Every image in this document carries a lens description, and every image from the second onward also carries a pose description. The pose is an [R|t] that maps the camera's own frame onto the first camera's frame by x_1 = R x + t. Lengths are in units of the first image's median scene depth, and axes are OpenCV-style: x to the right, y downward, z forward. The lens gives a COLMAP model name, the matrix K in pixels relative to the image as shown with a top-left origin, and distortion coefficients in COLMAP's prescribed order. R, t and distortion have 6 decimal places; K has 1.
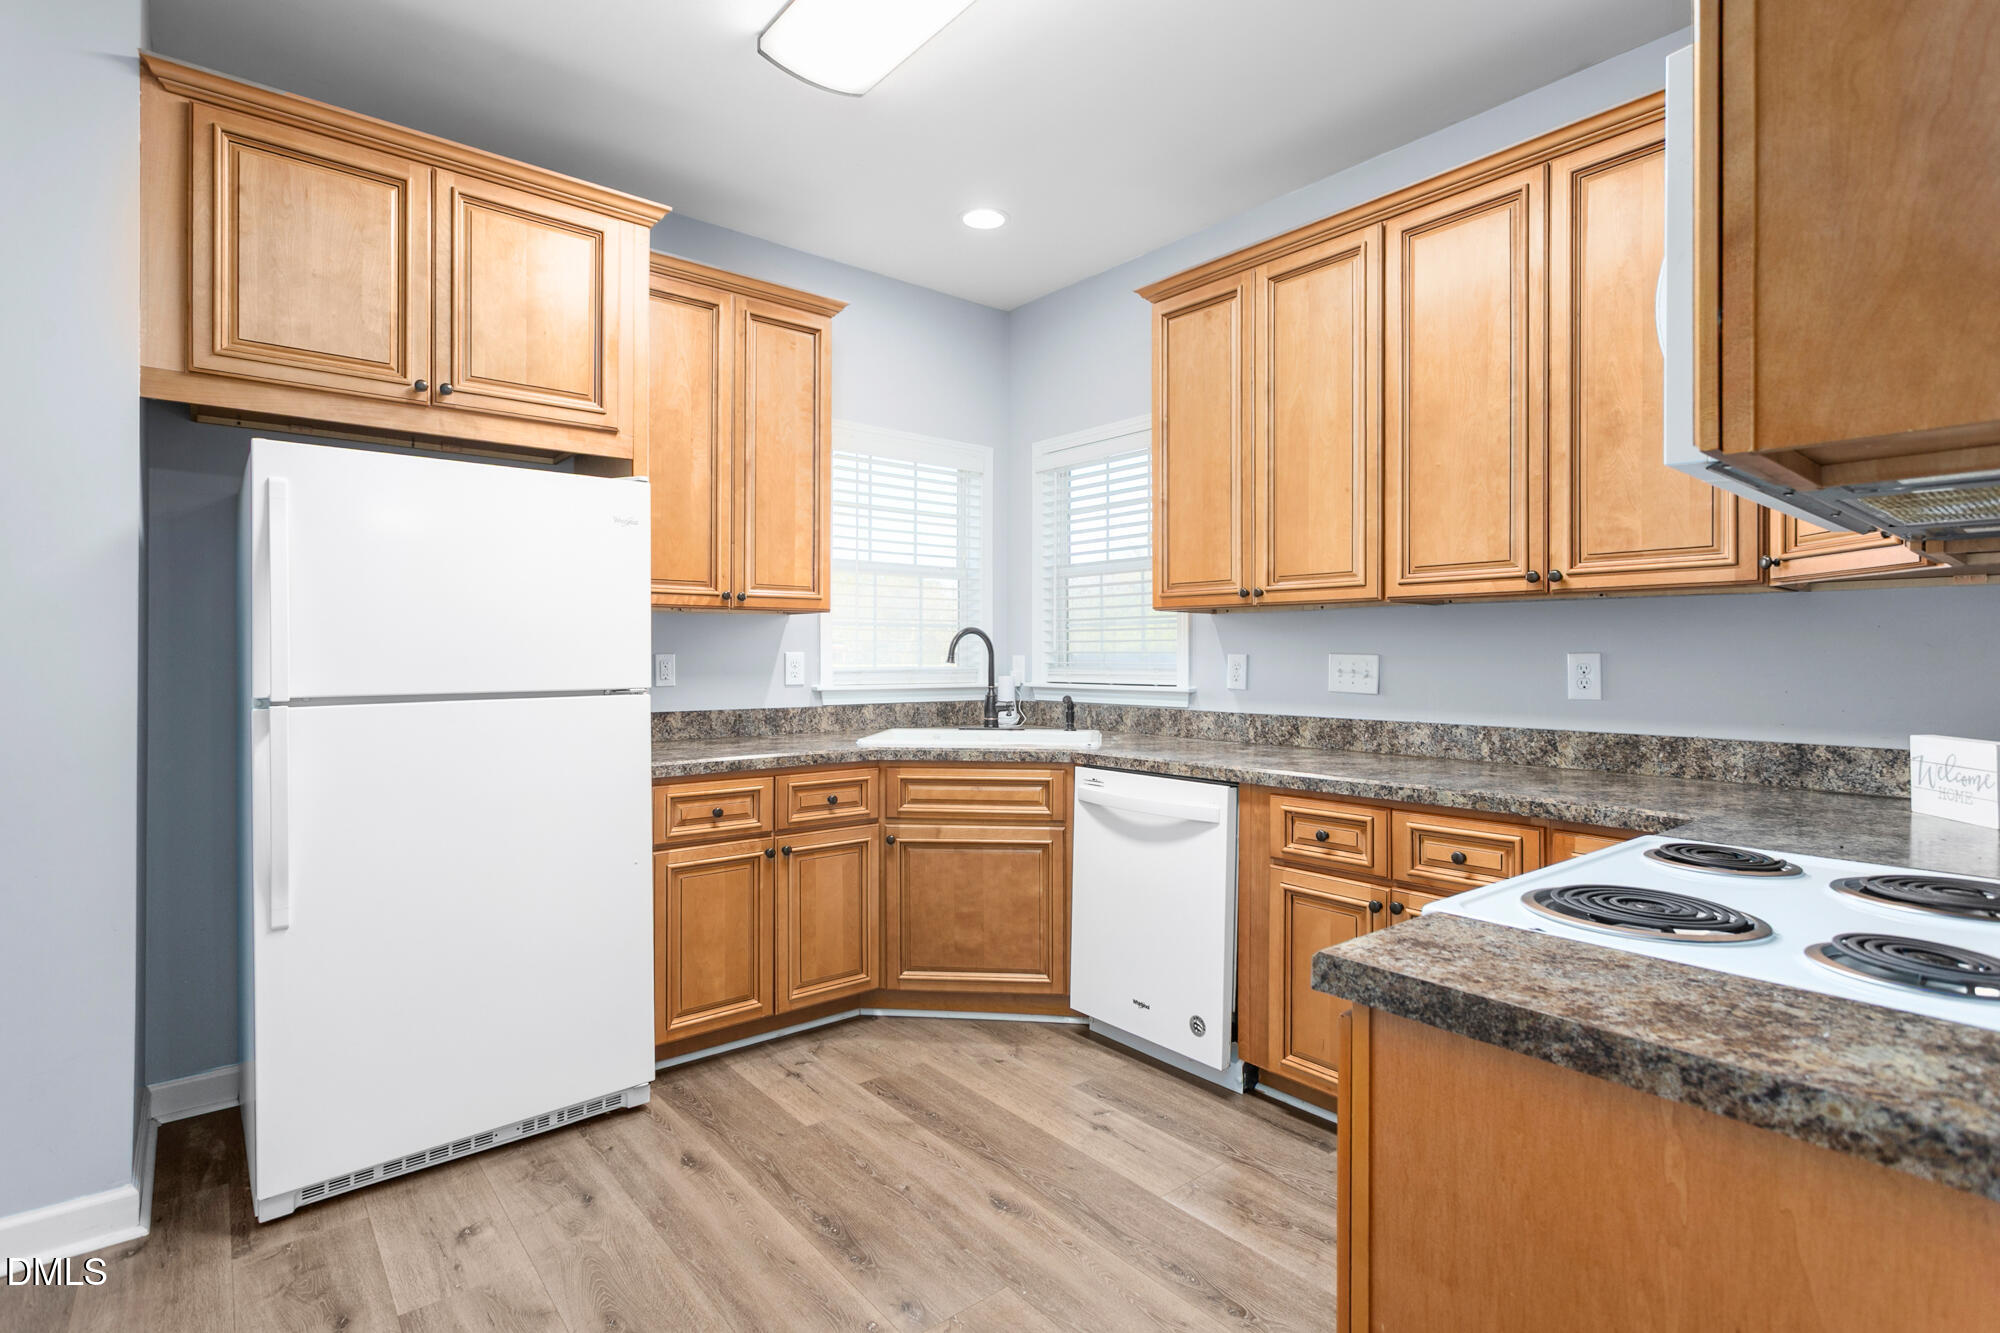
lens RADIAL K [[963.9, 0, 997.1], [0, 963.9, 653.1], [0, 0, 1]] dist [0.002798, 0.001933]
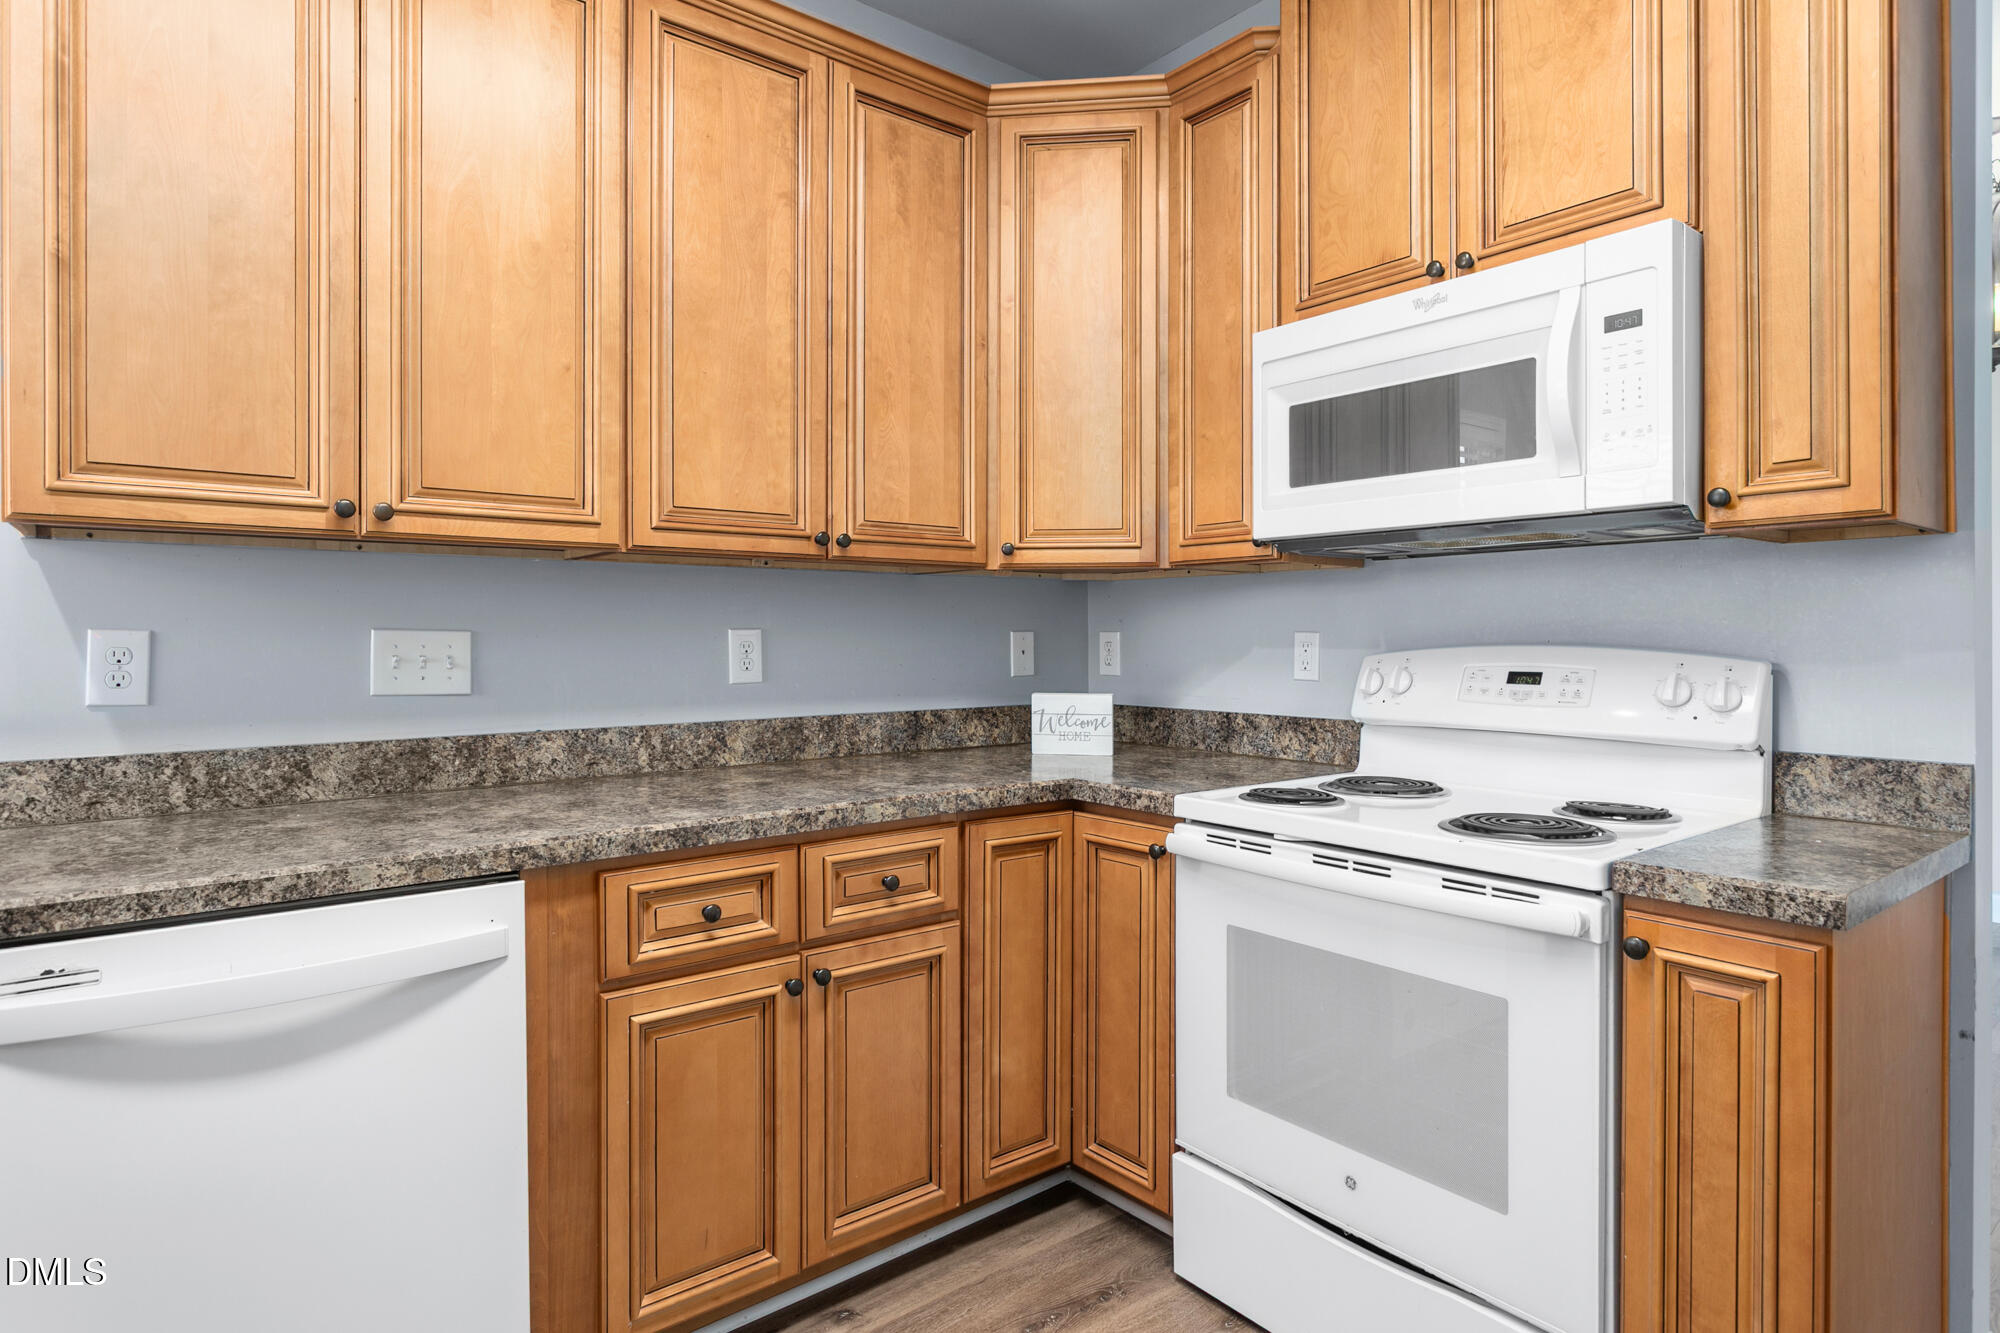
lens RADIAL K [[1092.2, 0, 1002.2], [0, 1092.2, 636.5], [0, 0, 1]] dist [-0.001915, 0.005873]
pose [[0.014589, -0.004266, 0.999884, -0.300070], [-0.001068, 0.999990, 0.004282, 0.001676], [-0.999893, -0.001130, 0.014584, 0.617891]]
